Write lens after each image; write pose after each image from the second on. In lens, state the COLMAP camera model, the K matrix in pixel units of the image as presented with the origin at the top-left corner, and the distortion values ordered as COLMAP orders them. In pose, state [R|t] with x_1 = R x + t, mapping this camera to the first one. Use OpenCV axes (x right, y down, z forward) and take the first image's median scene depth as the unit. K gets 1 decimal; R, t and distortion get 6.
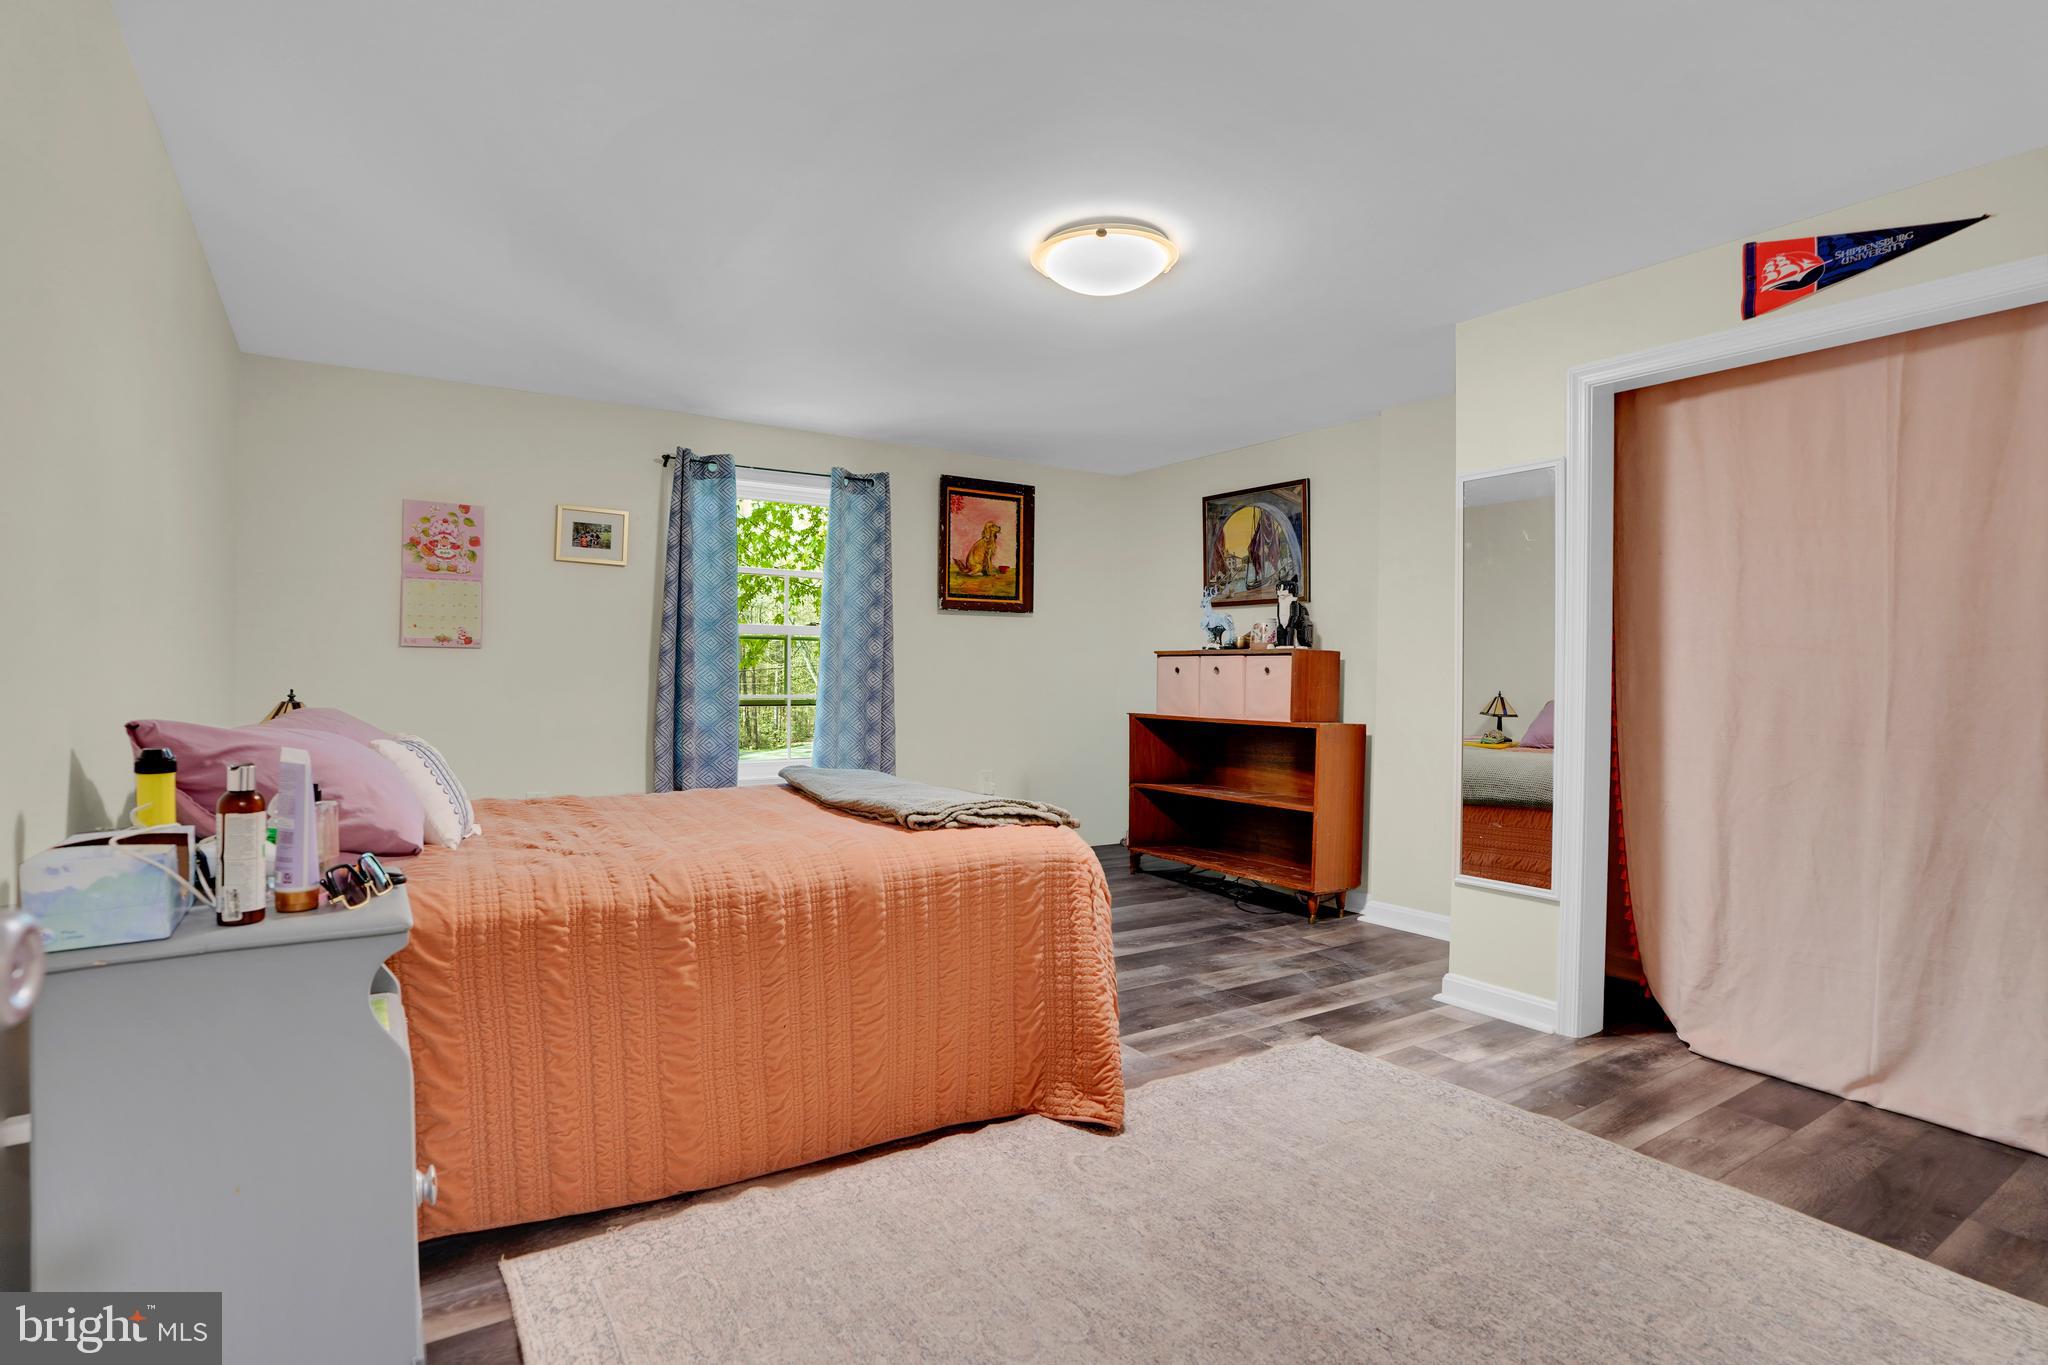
lens RADIAL K [[977.2, 0, 995.7], [0, 977.2, 672.6], [0, 0, 1]] dist [-0.057118, 0.023039]
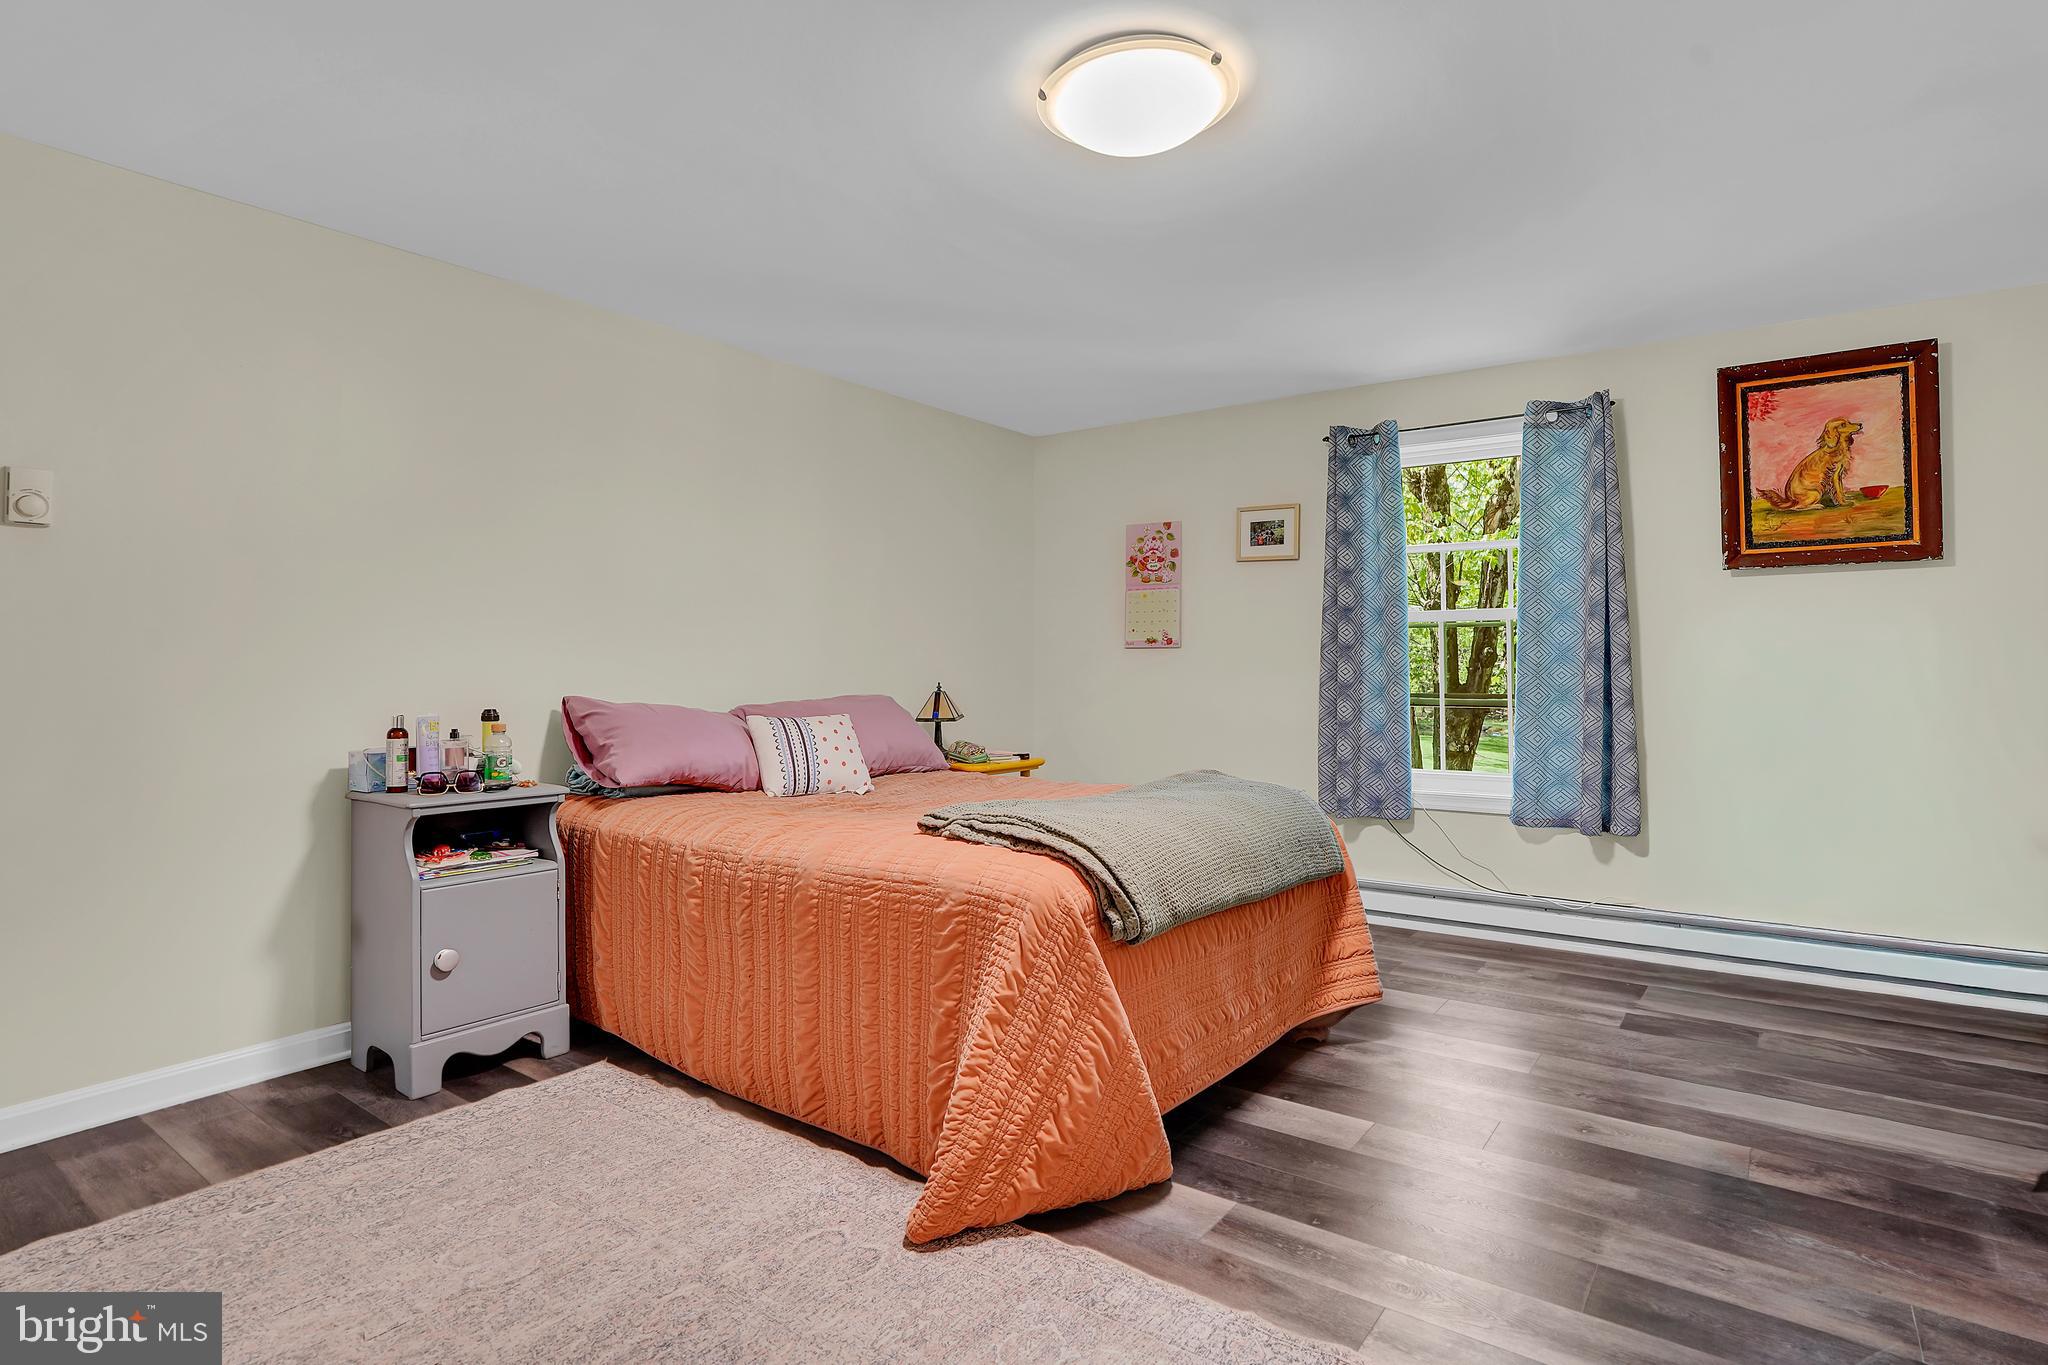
lens RADIAL K [[994.5, 0, 1027.1], [0, 994.5, 642.3], [0, 0, 1]] dist [-0.057356, 0.020783]
pose [[0.398791, -0.031595, -0.916497, 0.415219], [0.004547, 0.999462, -0.032476, 0.004547], [0.917030, 0.008784, 0.398721, 0.349368]]
